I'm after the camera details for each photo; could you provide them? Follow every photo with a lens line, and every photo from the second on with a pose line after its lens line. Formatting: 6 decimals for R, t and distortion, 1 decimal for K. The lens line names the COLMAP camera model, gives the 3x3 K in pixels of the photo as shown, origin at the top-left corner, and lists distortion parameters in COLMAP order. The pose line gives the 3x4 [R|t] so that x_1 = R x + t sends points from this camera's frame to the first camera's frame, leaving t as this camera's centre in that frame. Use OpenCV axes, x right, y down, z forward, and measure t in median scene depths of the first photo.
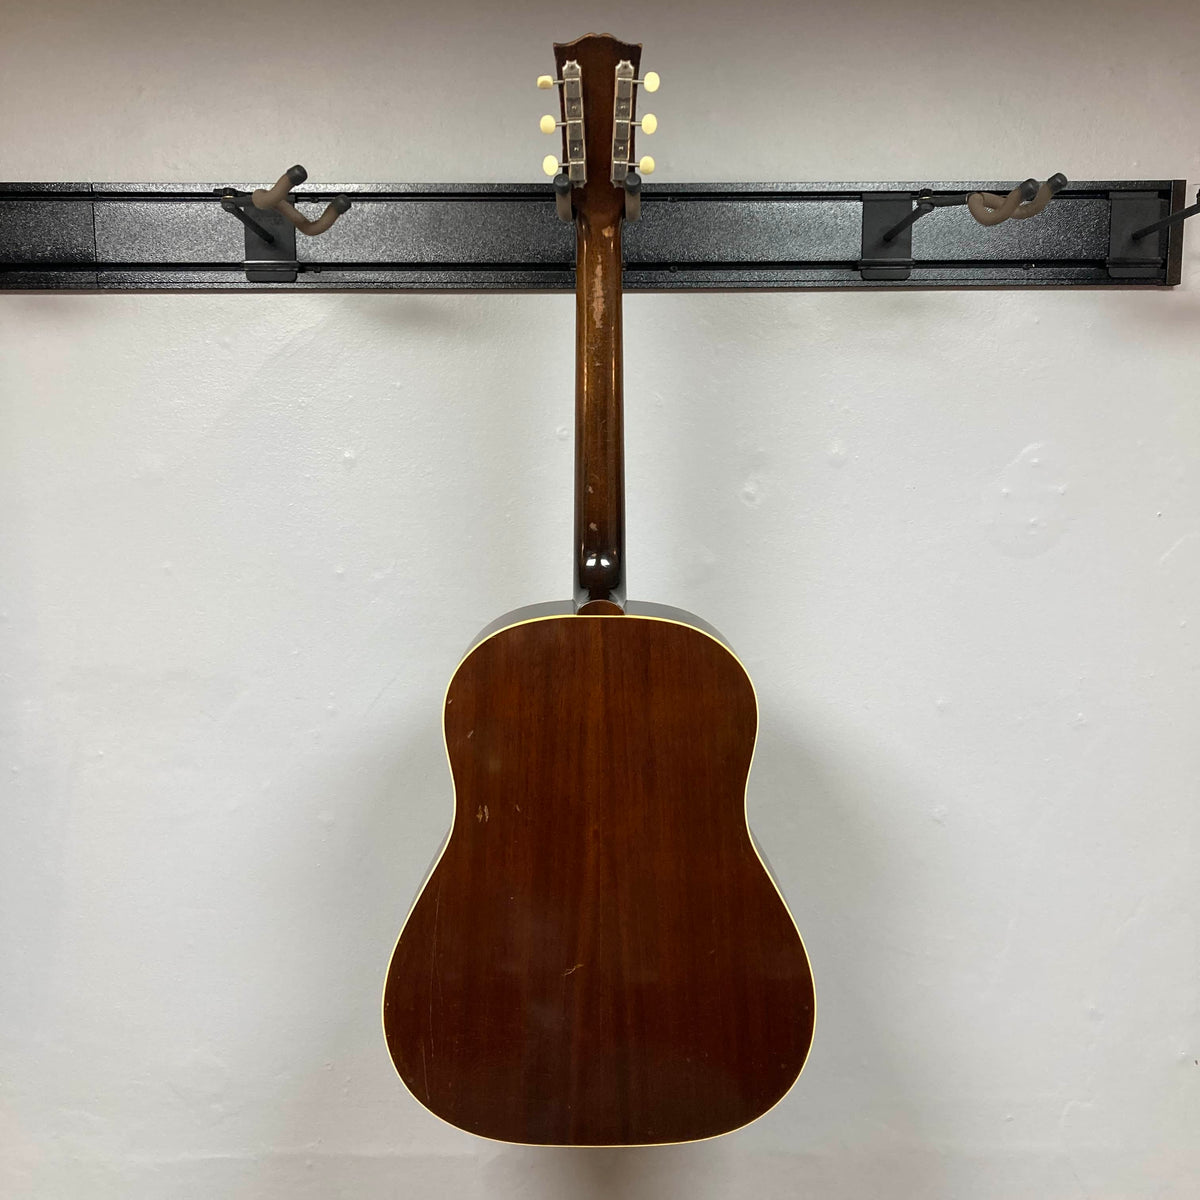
lens RADIAL K [[1252.4, 0, 632.4], [0, 1252.4, 594.6], [0, 0, 1]] dist [0.063670, -0.125605]
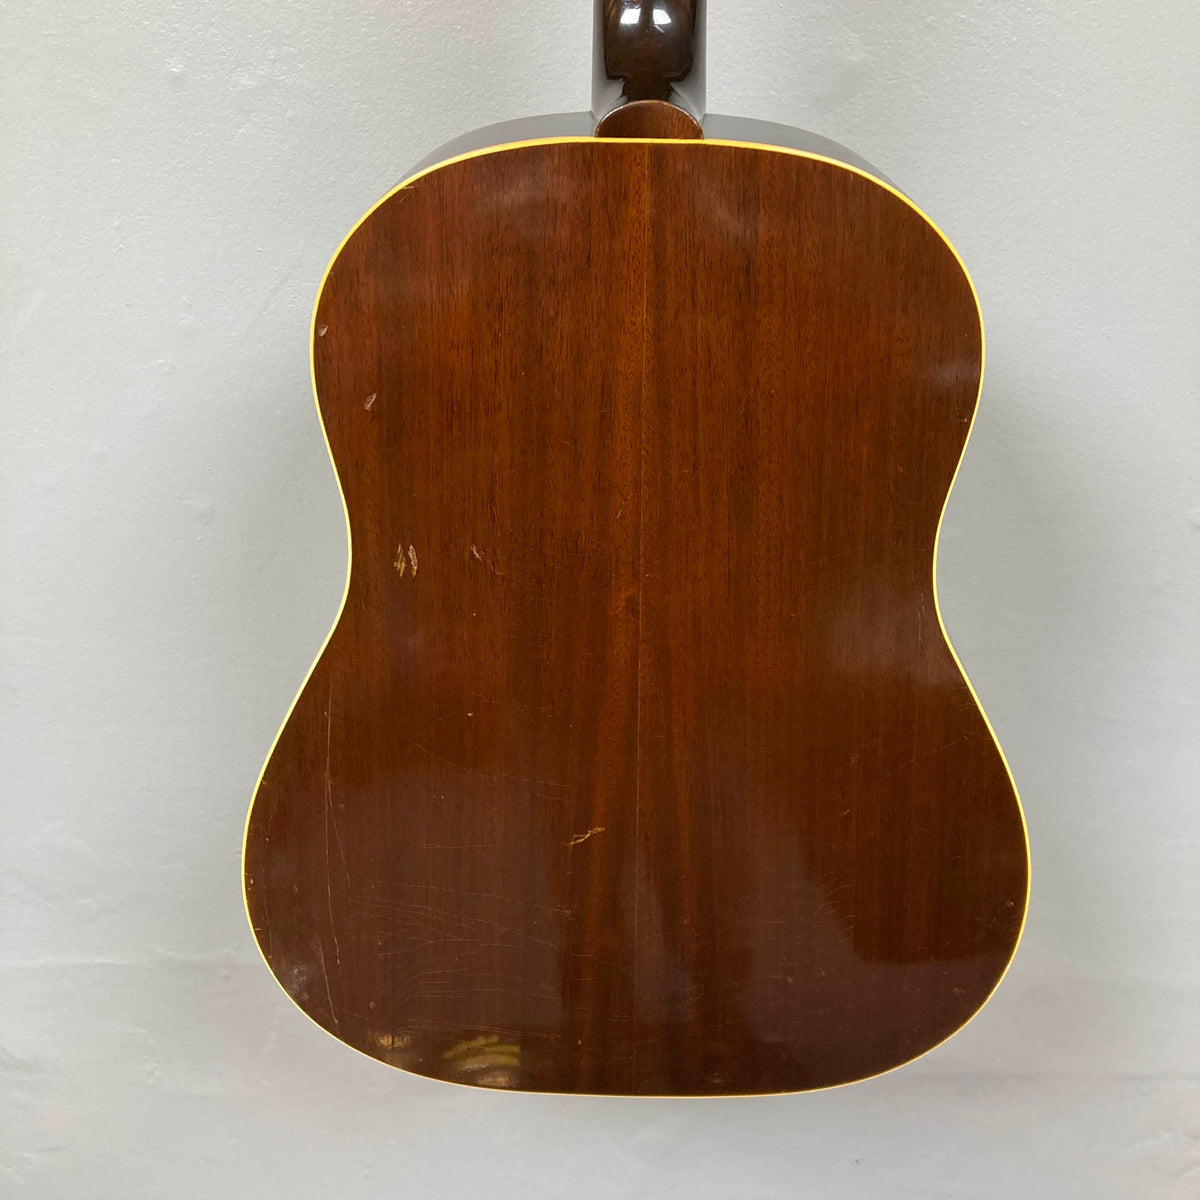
lens RADIAL K [[1252.4, 0, 632.4], [0, 1252.4, 594.6], [0, 0, 1]] dist [0.063670, -0.125605]
pose [[0.999050, 0.027318, -0.033962, -0.011759], [-0.015381, 0.950043, 0.311739, 0.030385], [0.040782, -0.310921, 0.949561, 0.524891]]
